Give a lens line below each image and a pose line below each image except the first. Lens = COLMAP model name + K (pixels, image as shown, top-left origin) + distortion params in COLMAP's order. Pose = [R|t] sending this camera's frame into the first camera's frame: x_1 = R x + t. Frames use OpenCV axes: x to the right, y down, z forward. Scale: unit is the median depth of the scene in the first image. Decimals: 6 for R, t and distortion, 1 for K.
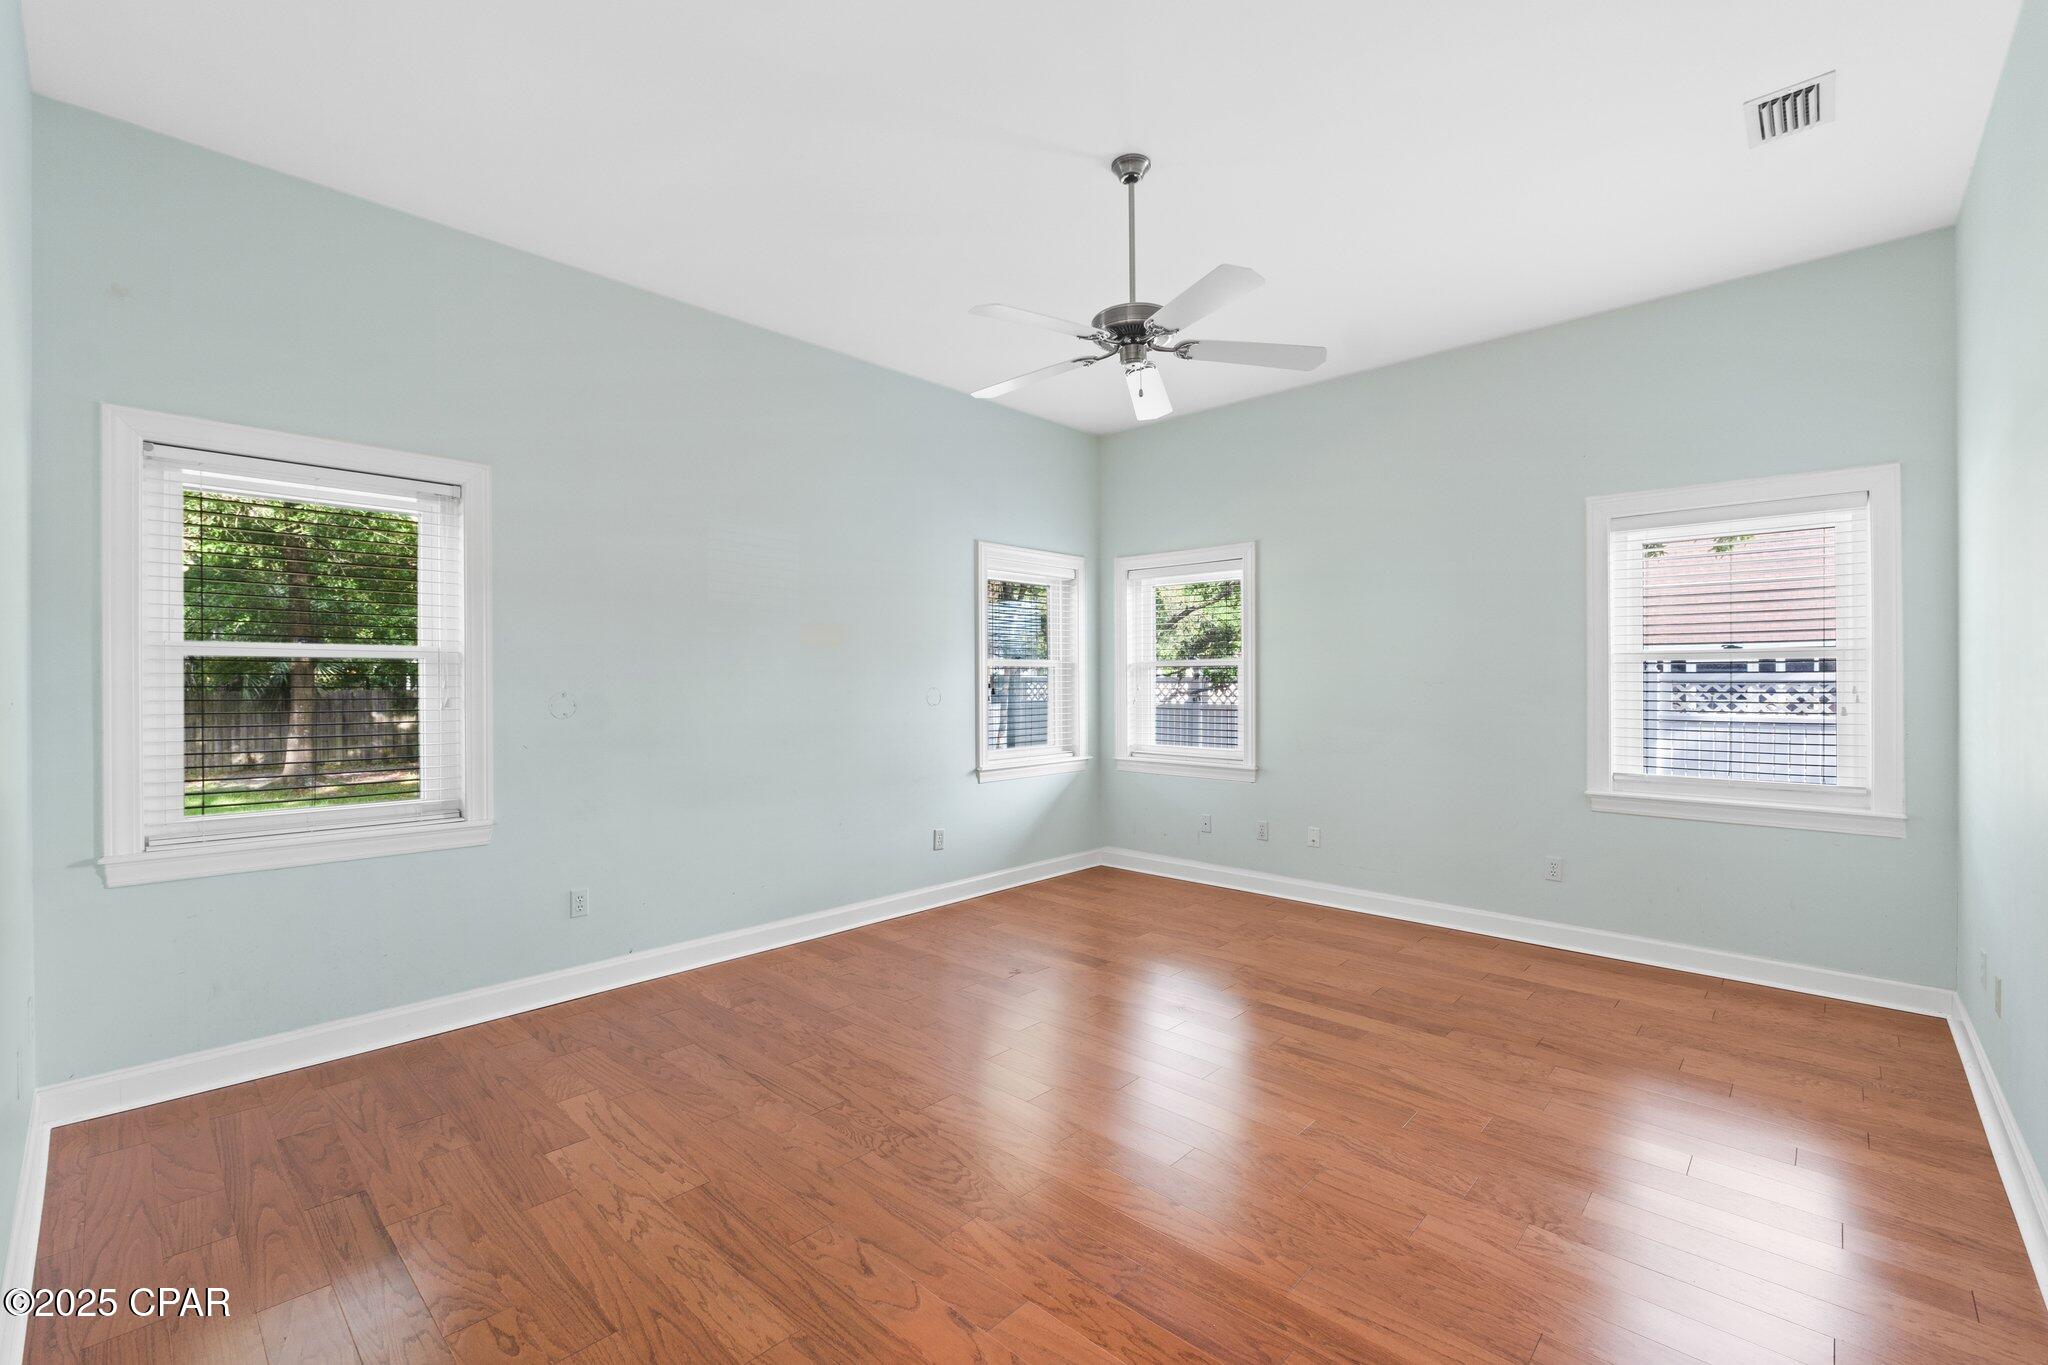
lens RADIAL K [[858.7, 0, 1026.4], [0, 858.7, 689.0], [0, 0, 1]] dist [-0.008371, -0.001139]
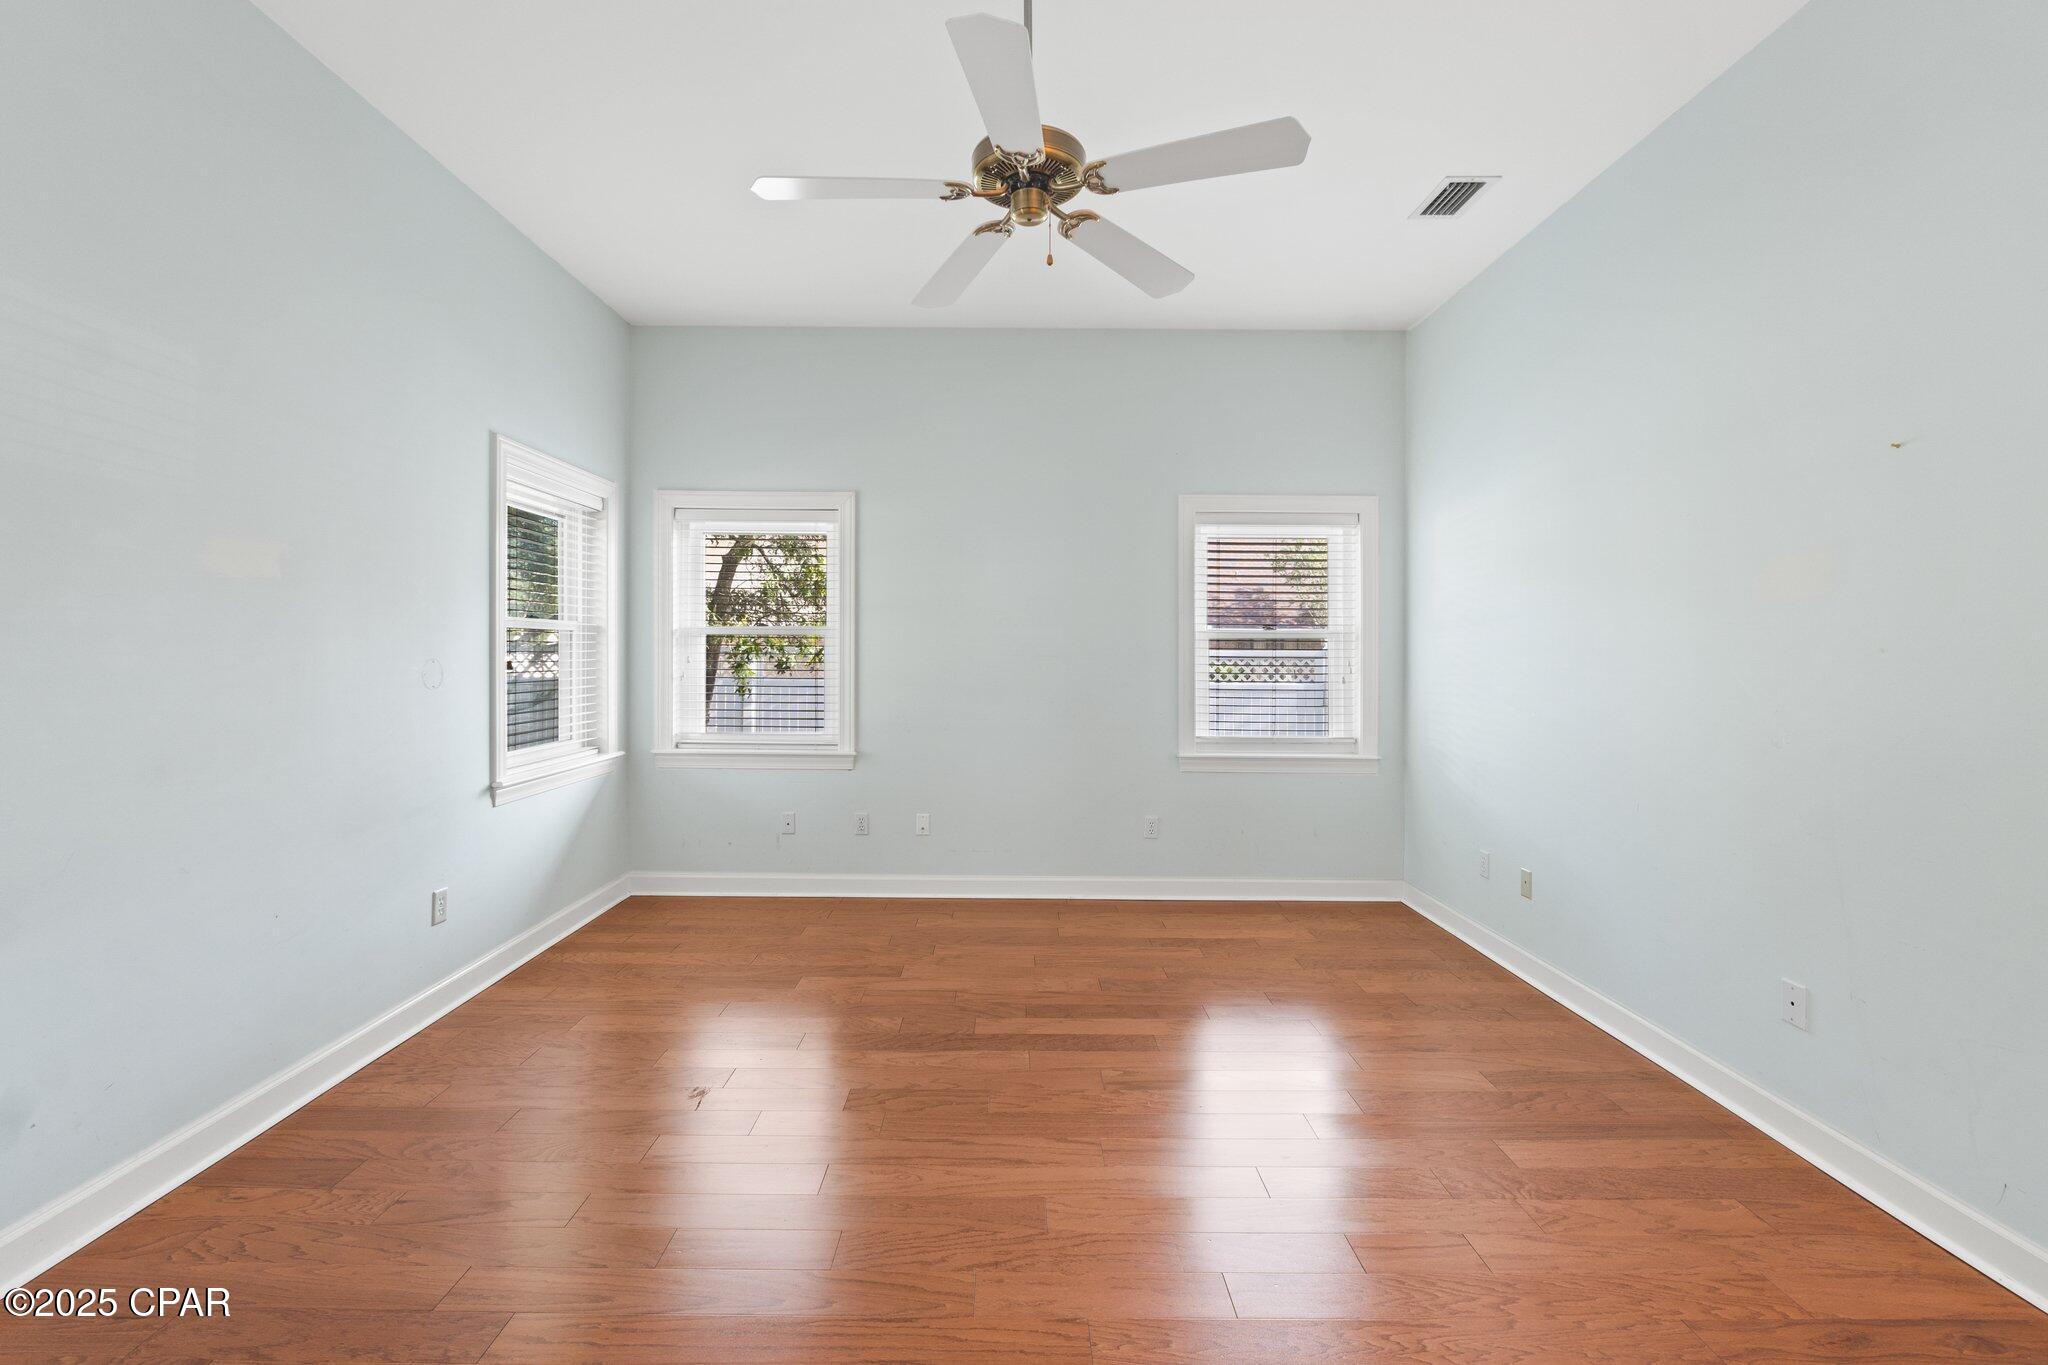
lens RADIAL K [[858.7, 0, 1032.8], [0, 858.7, 652.2], [0, 0, 1]] dist [-0.008371, -0.001139]
pose [[0.731298, 0.009914, 0.681986, -0.210007], [-0.002118, 0.999923, -0.012265, 0.000435], [-0.682054, 0.007525, 0.731263, 0.264003]]
